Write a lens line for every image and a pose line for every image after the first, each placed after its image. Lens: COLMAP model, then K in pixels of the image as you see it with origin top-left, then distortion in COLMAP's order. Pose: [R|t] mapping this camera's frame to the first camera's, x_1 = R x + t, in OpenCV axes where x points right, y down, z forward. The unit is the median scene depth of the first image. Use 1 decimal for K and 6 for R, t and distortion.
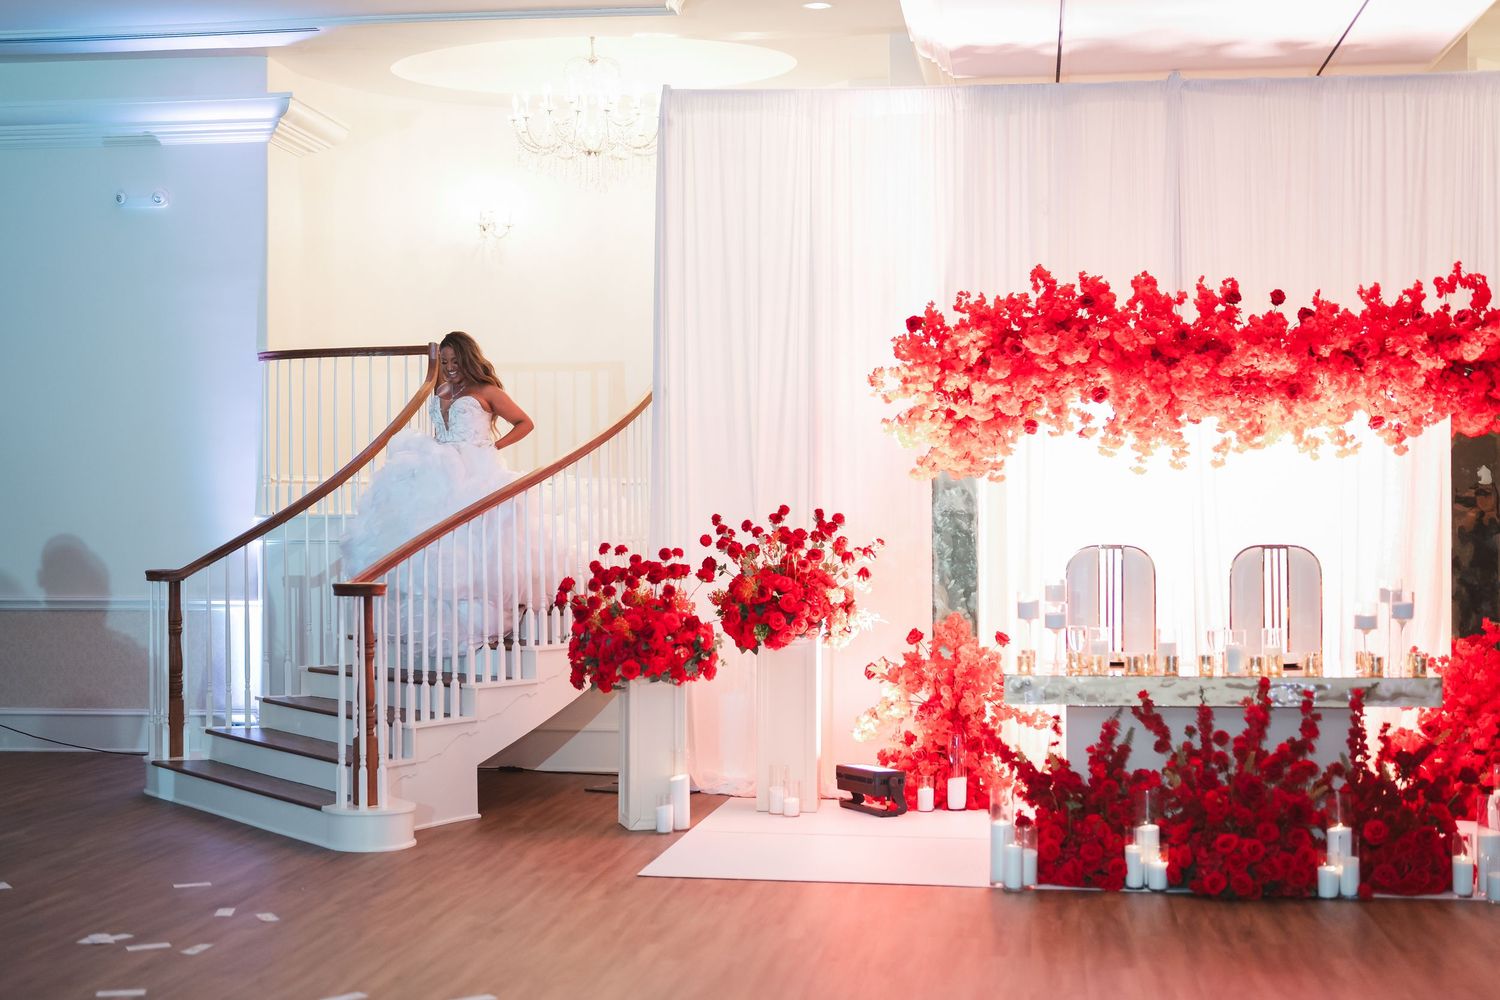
lens RADIAL K [[2073.2, 0, 761.0], [0, 2073.2, 496.3], [0, 0, 1]] dist [0.012152, 0.000000]
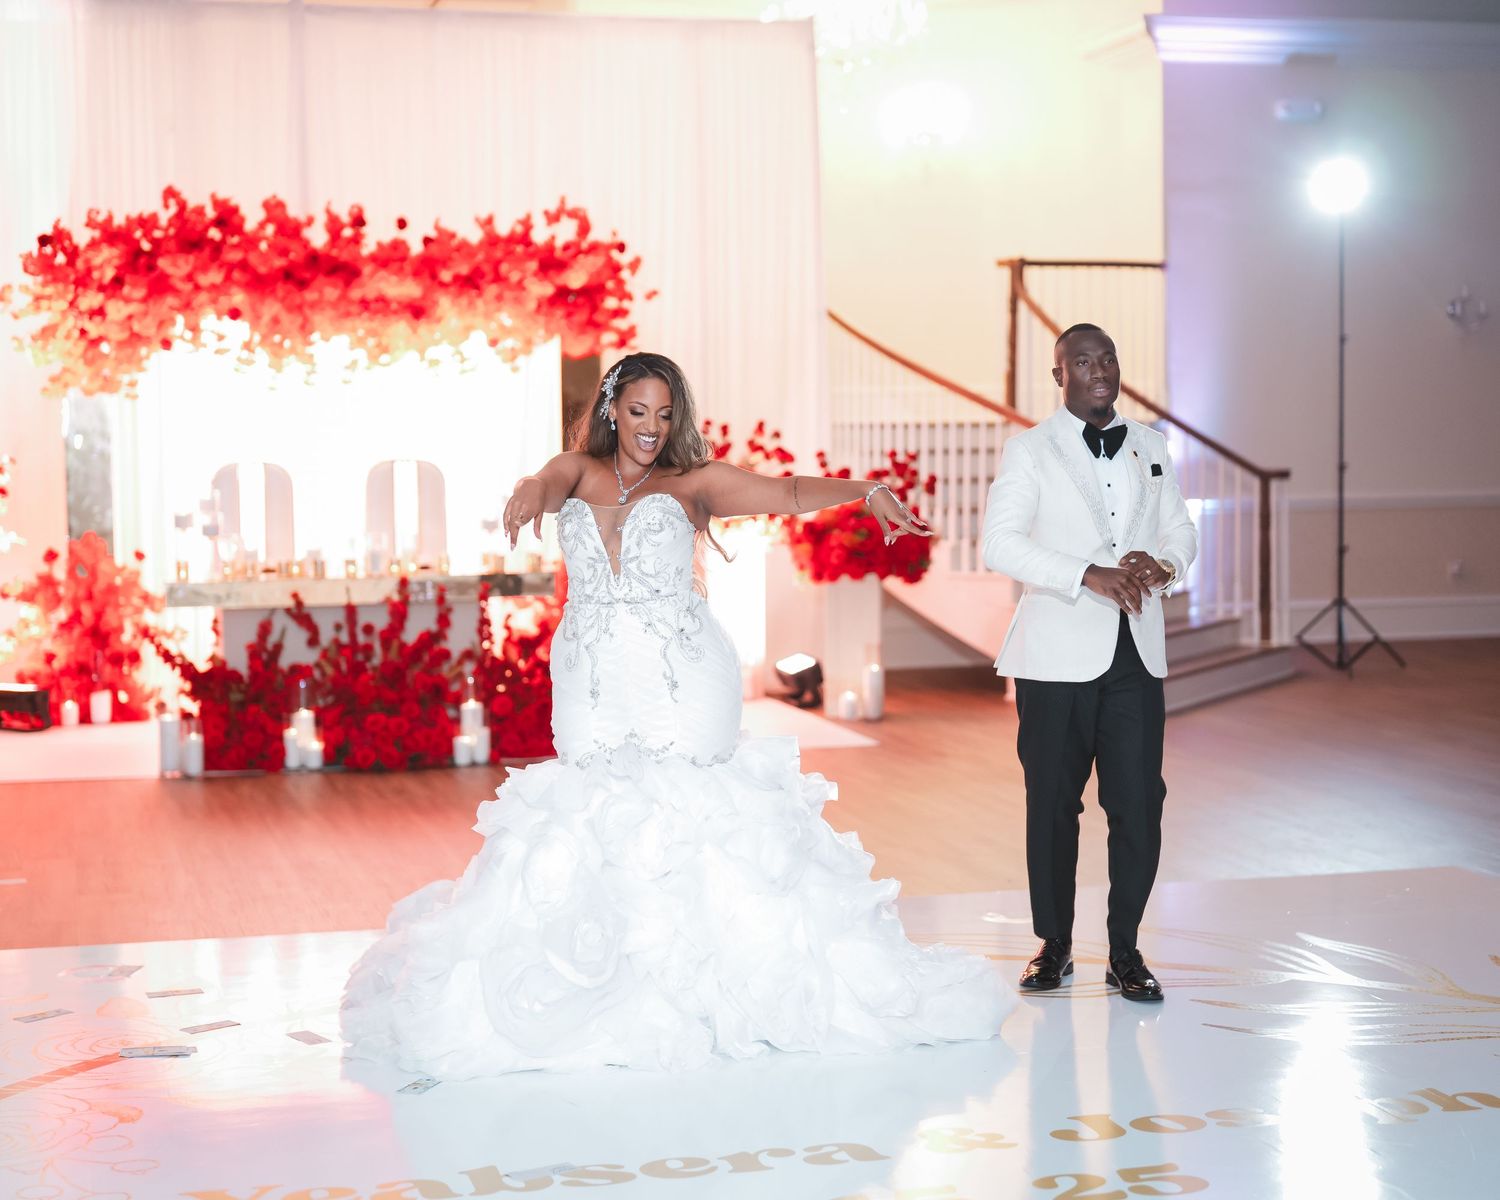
lens RADIAL K [[2417.7, 0, 724.2], [0, 2417.7, 600.7], [0, 0, 1]] dist [0.008111, 0.000000]
pose [[0.923958, -0.034808, 0.380908, -0.074303], [0.006262, 0.997094, 0.075927, 0.002889], [-0.382443, -0.067768, 0.921490, -0.208339]]
